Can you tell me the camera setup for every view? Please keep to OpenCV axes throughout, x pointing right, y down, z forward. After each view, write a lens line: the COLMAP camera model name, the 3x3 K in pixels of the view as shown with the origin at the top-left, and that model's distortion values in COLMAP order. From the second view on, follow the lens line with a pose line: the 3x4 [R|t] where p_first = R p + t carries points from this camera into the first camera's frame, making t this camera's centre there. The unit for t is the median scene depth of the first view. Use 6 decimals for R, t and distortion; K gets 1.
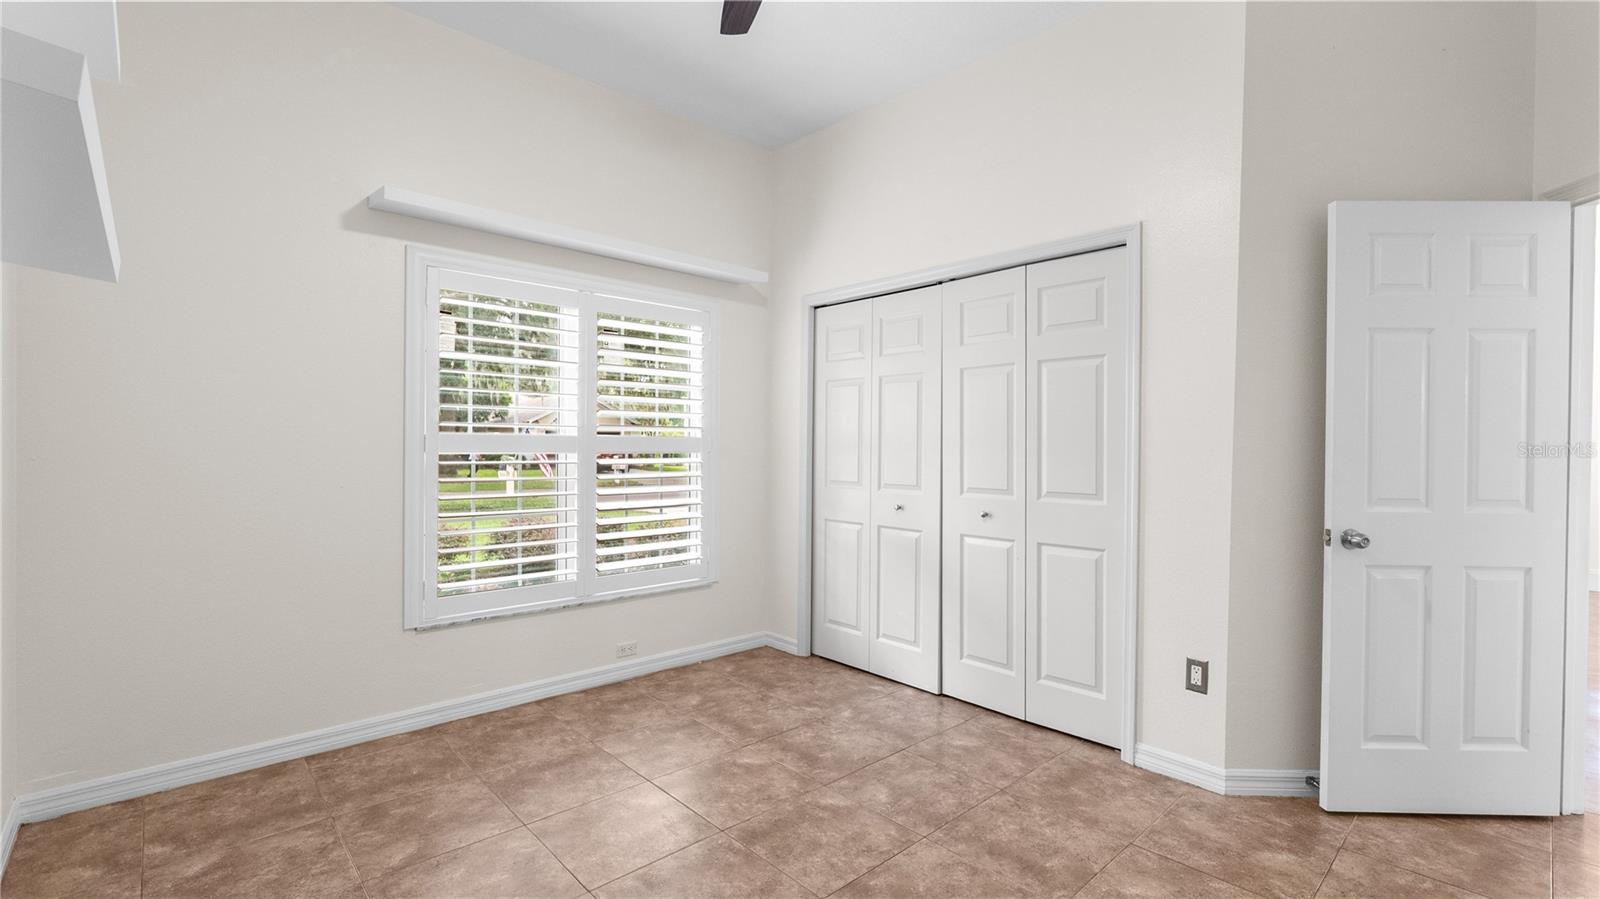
lens RADIAL K [[700.1, 0, 792.9], [0, 700.1, 450.1], [0, 0, 1]] dist [-0.006832, -0.000205]
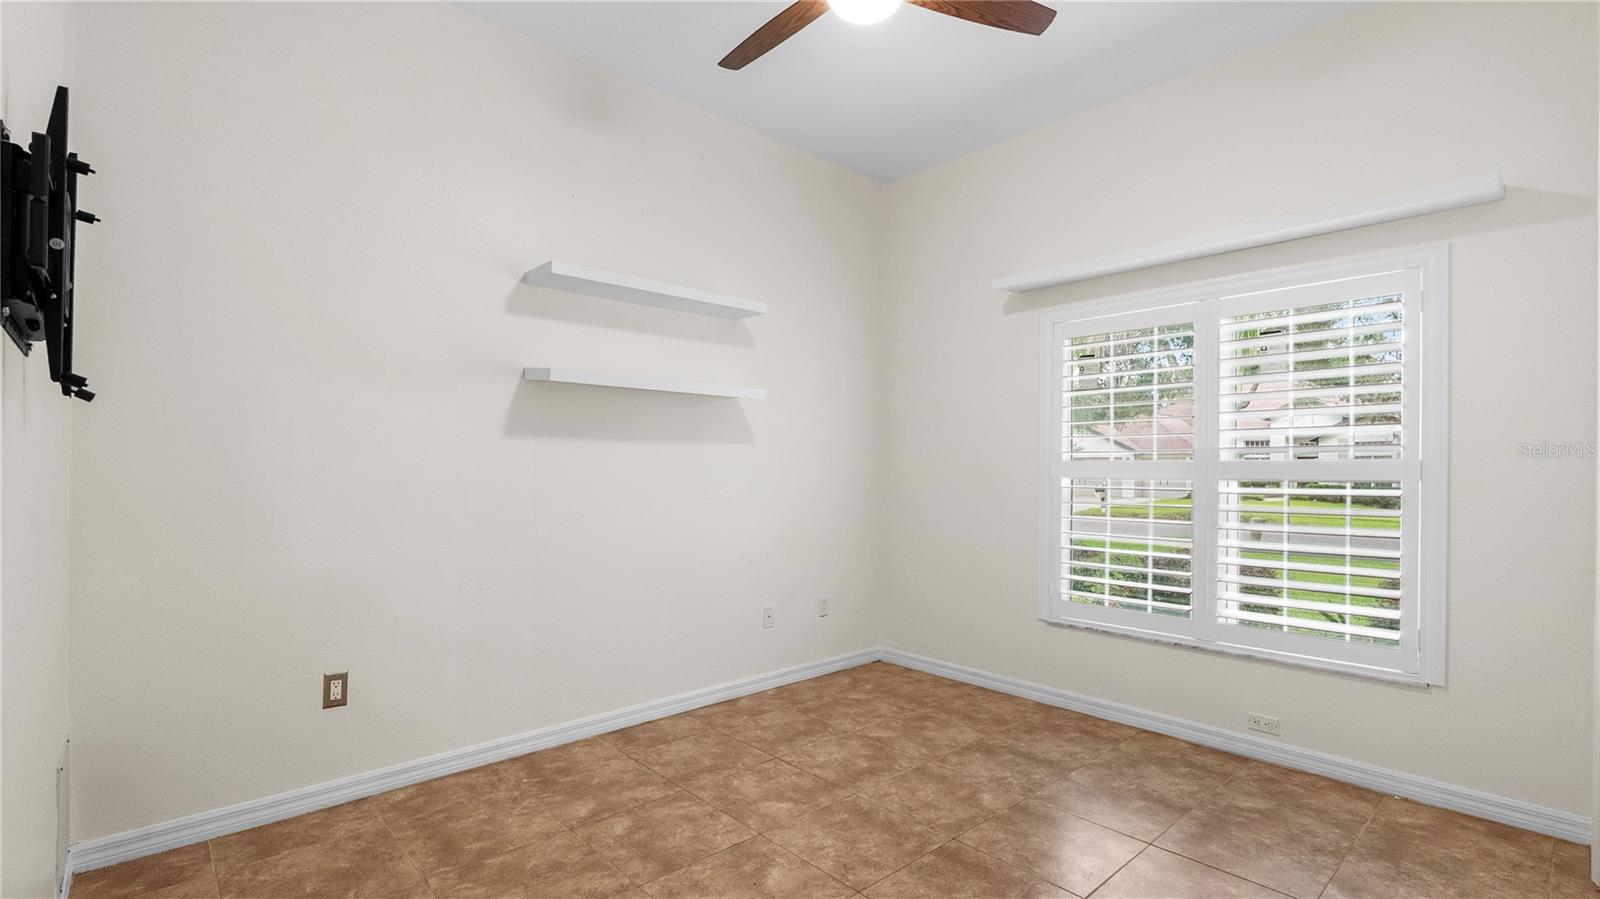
lens RADIAL K [[700.1, 0, 792.9], [0, 700.1, 450.1], [0, 0, 1]] dist [-0.006832, -0.000205]
pose [[0.007002, -0.034296, -0.999387, 0.660213], [-0.010576, 0.999353, -0.034369, 0.002930], [0.999920, 0.010810, 0.006635, 0.514735]]
